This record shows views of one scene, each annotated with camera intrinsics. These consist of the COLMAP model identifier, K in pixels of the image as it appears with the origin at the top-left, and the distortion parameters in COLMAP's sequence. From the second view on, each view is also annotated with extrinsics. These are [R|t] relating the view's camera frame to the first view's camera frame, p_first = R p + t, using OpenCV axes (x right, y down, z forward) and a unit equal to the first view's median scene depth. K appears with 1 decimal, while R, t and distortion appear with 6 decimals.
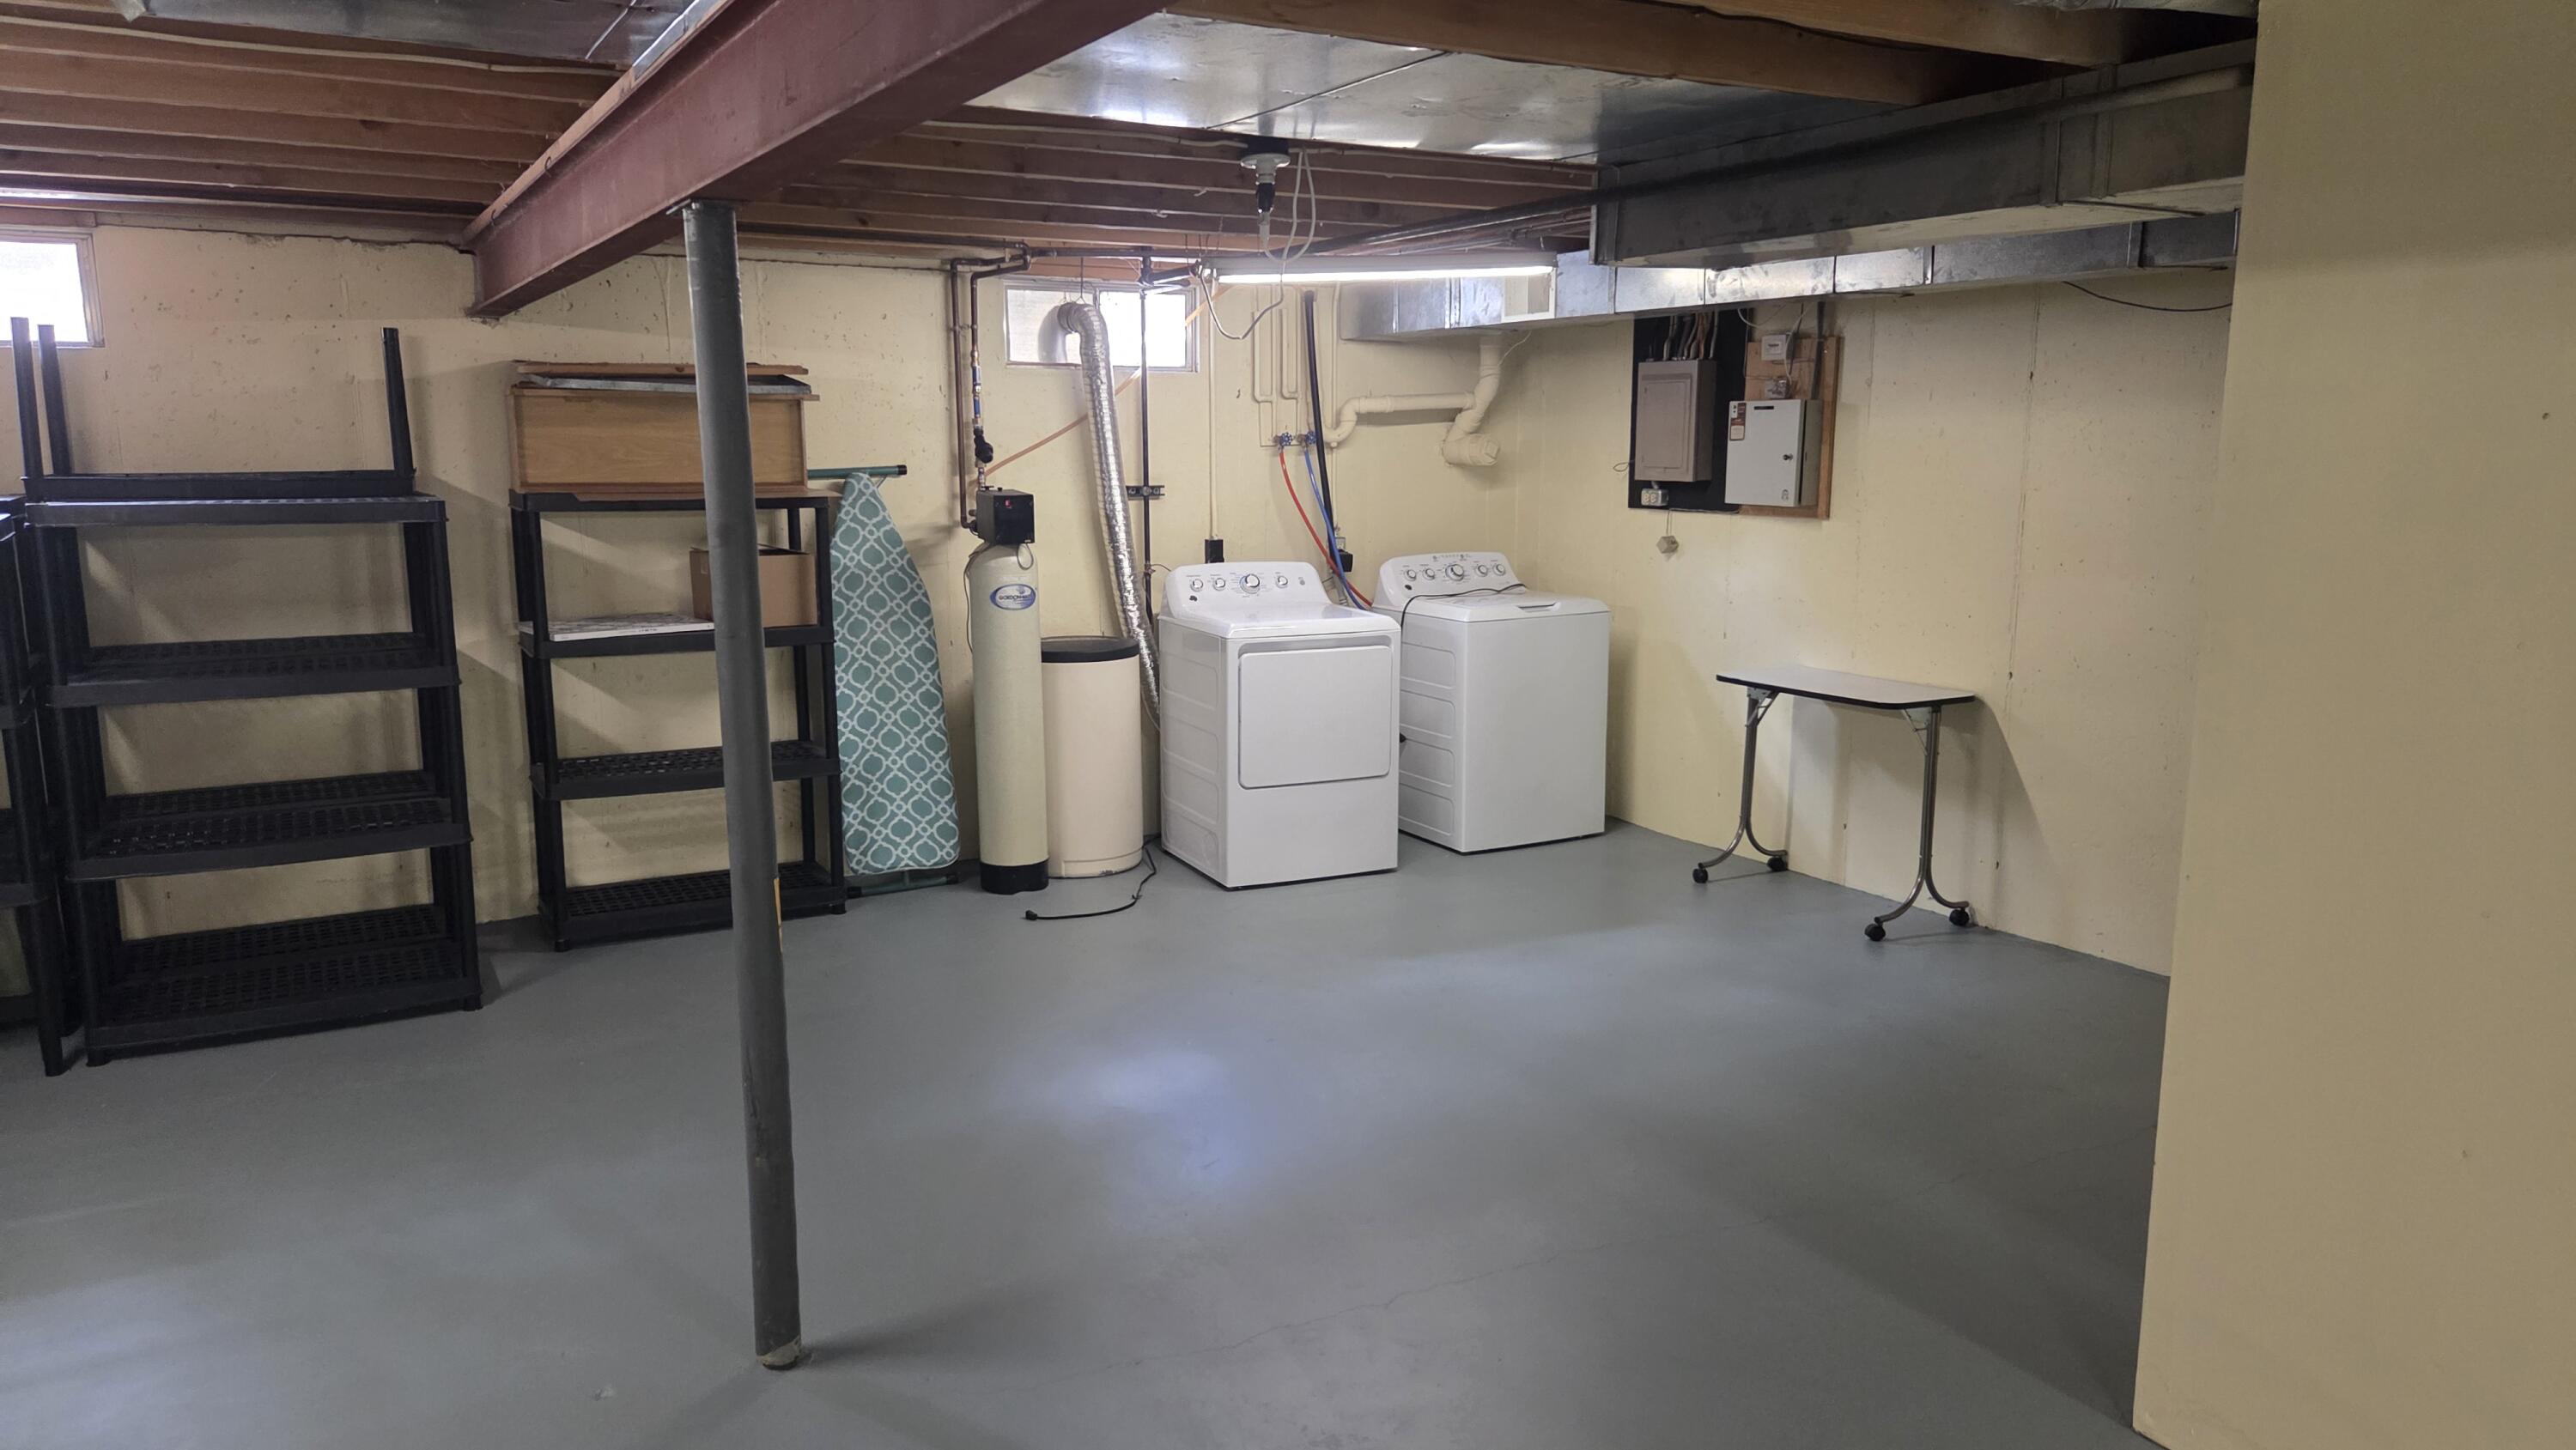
lens RADIAL K [[1742.6, 0, 1270.7], [0, 1742.6, 730.1], [0, 0, 1]] dist [0.054049, -0.032100]
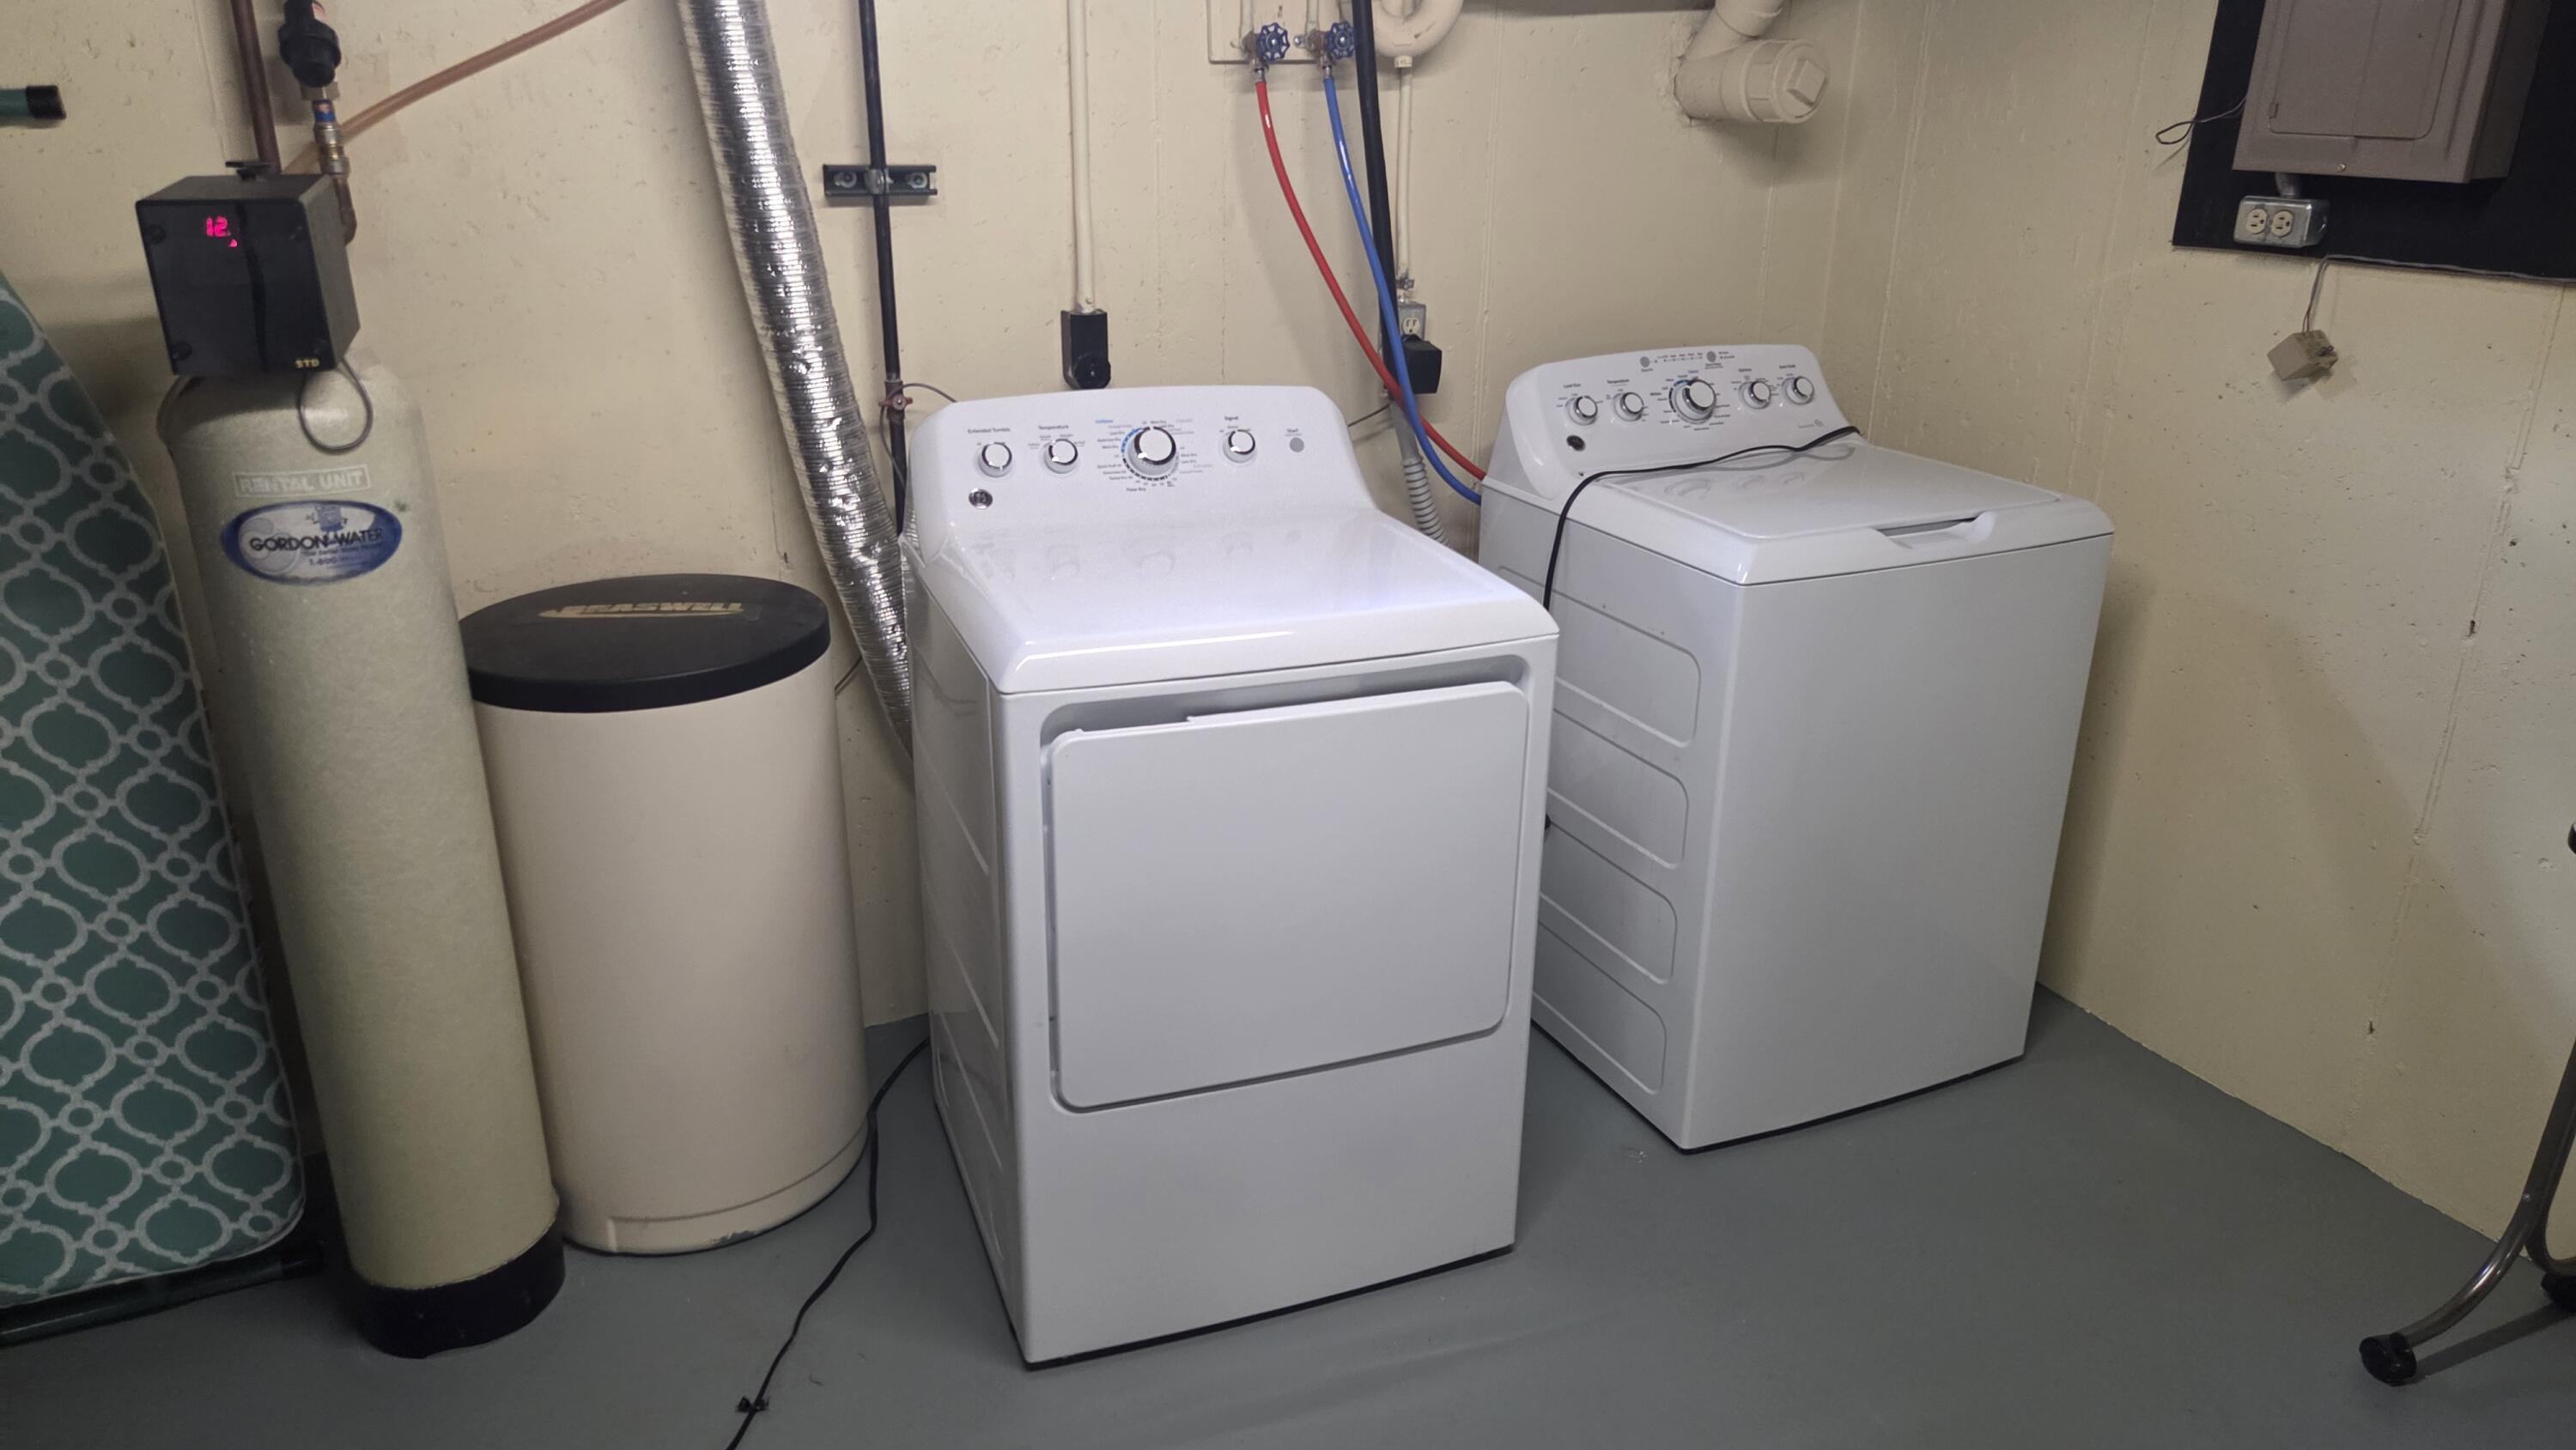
lens RADIAL K [[1742.6, 0, 1274.2], [0, 1742.6, 717.8], [0, 0, 1]] dist [0.054049, -0.032100]
pose [[0.997575, 0.037601, -0.058572, 0.039729], [-0.026629, 0.983679, 0.177949, -0.099010], [0.064307, -0.175958, 0.982295, 0.655927]]
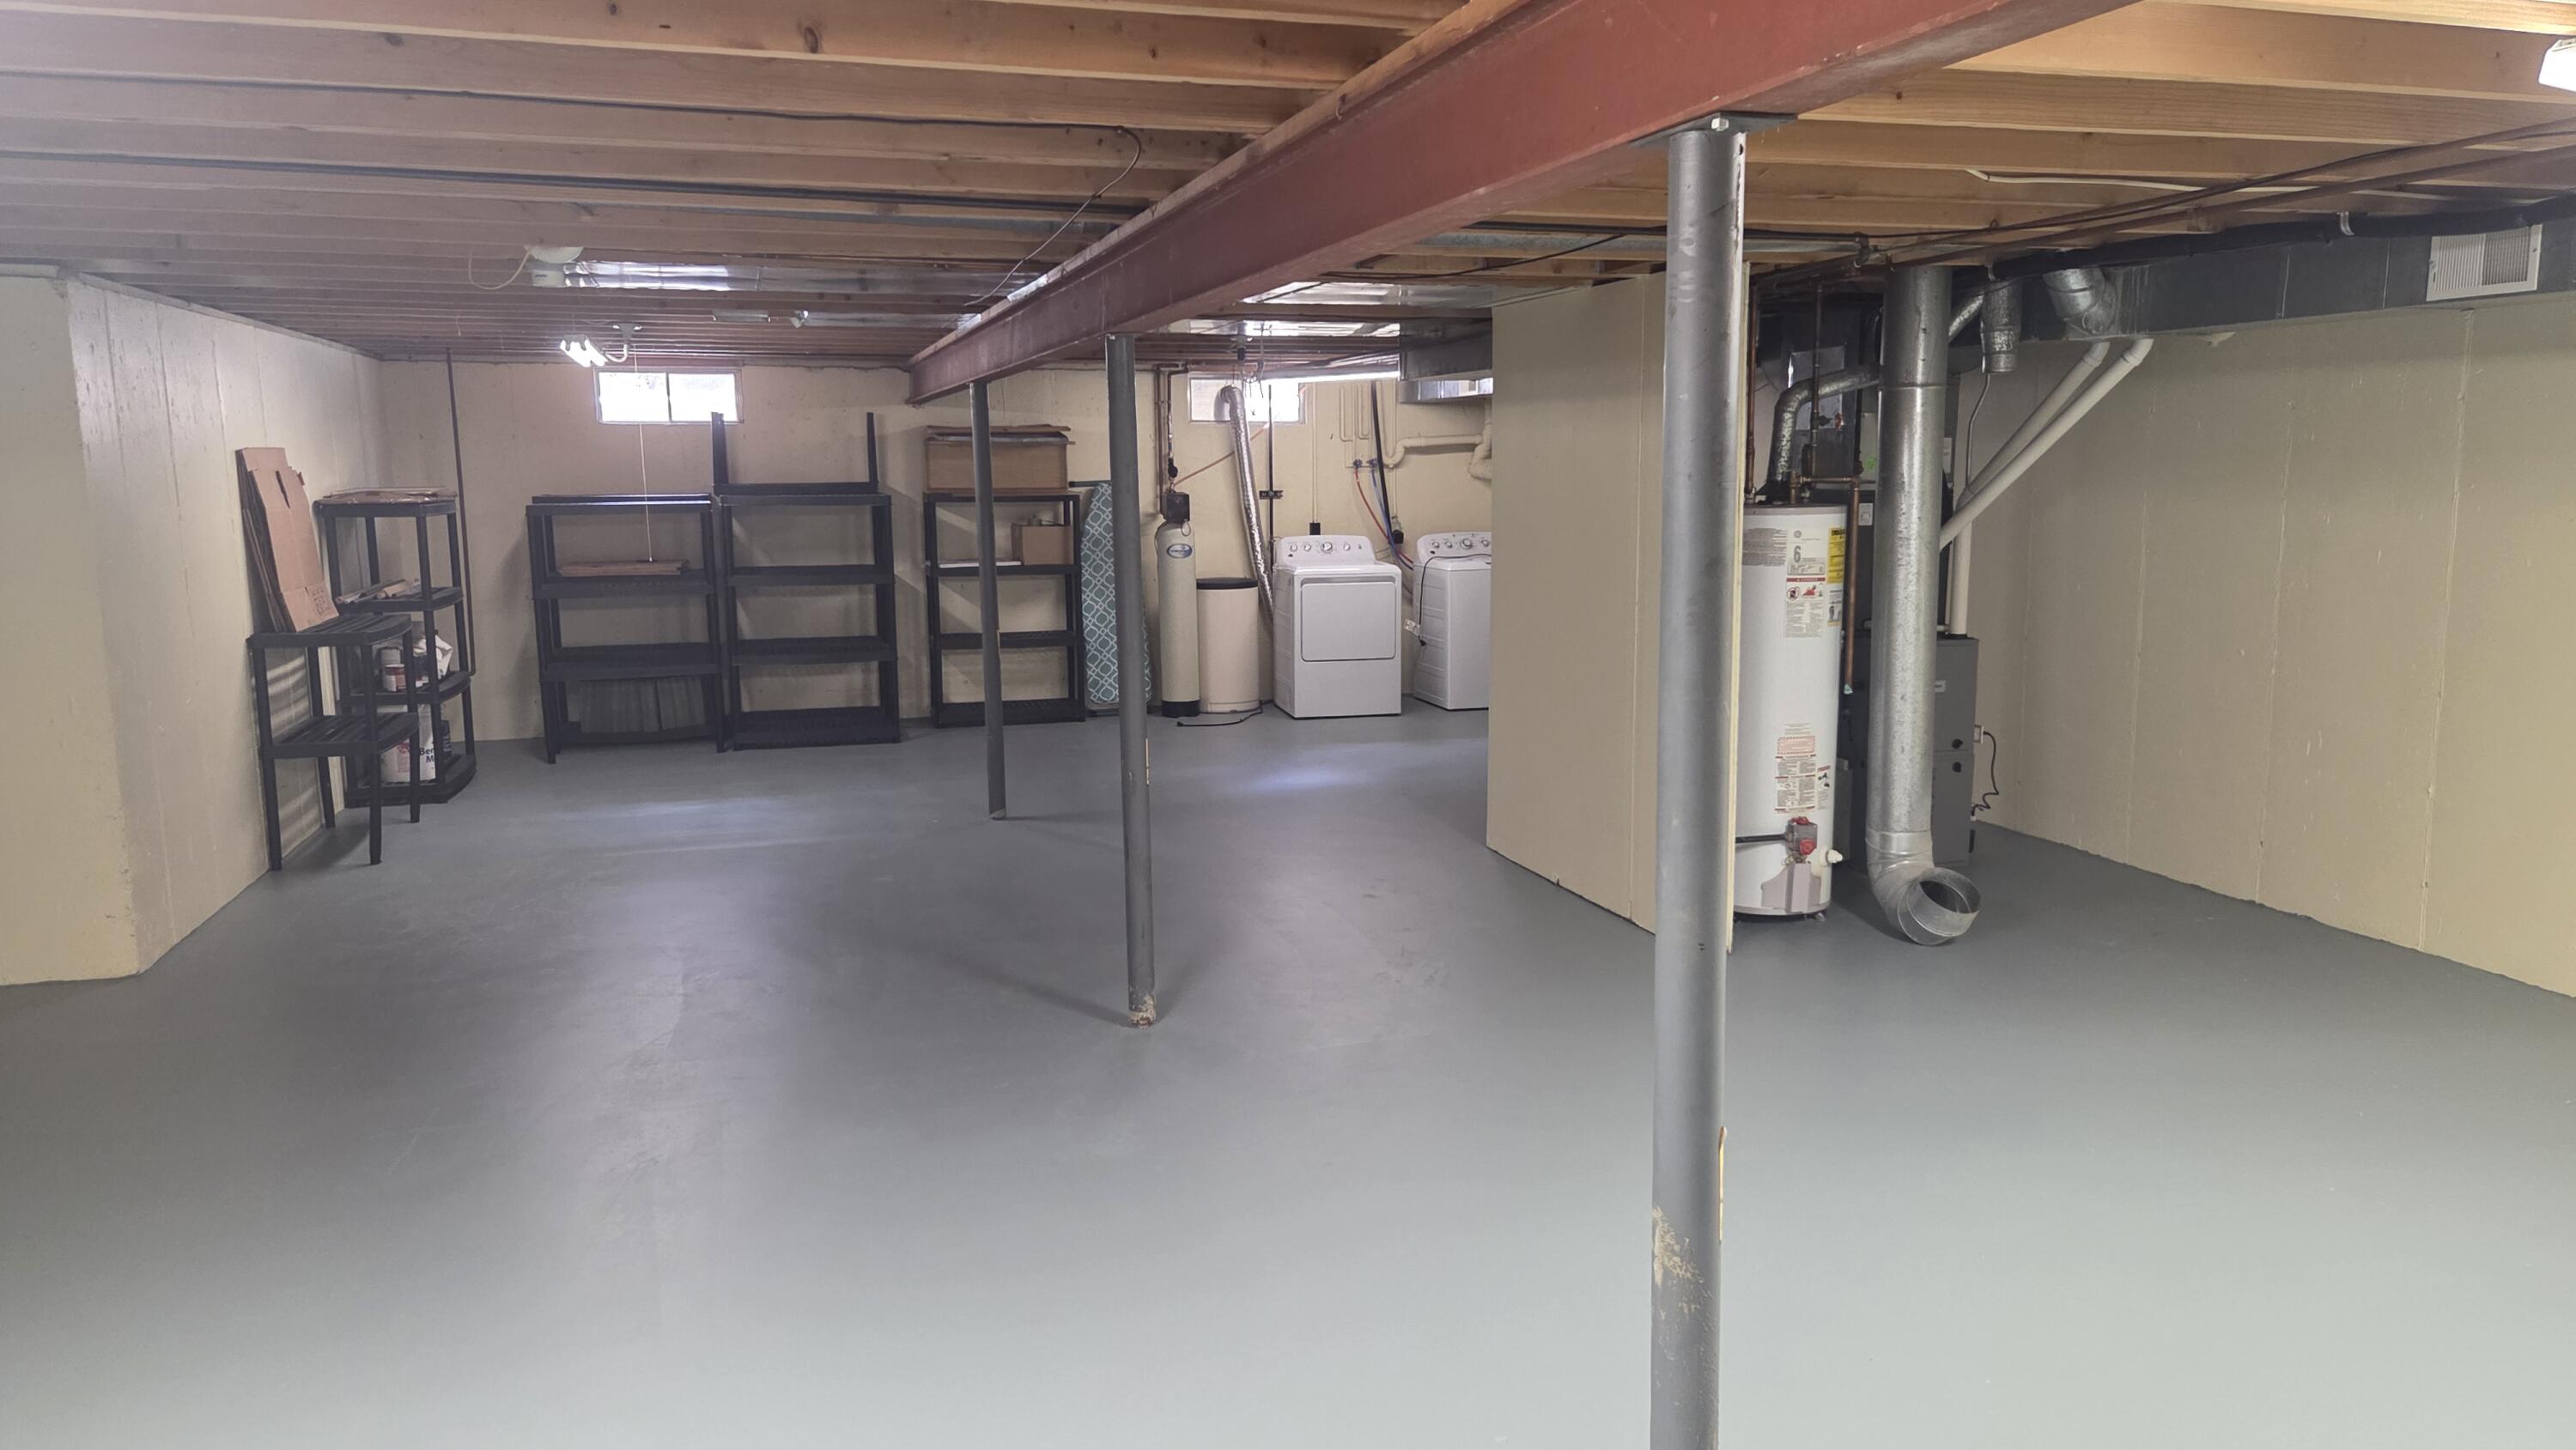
lens RADIAL K [[1742.6, 0, 1294.0], [0, 1742.6, 720.3], [0, 0, 1]] dist [0.054049, -0.032100]
pose [[0.976718, 0.025846, -0.212965, 0.336818], [-0.029967, 0.999420, -0.016147, 0.117177], [0.212424, 0.022153, 0.976926, -0.693077]]
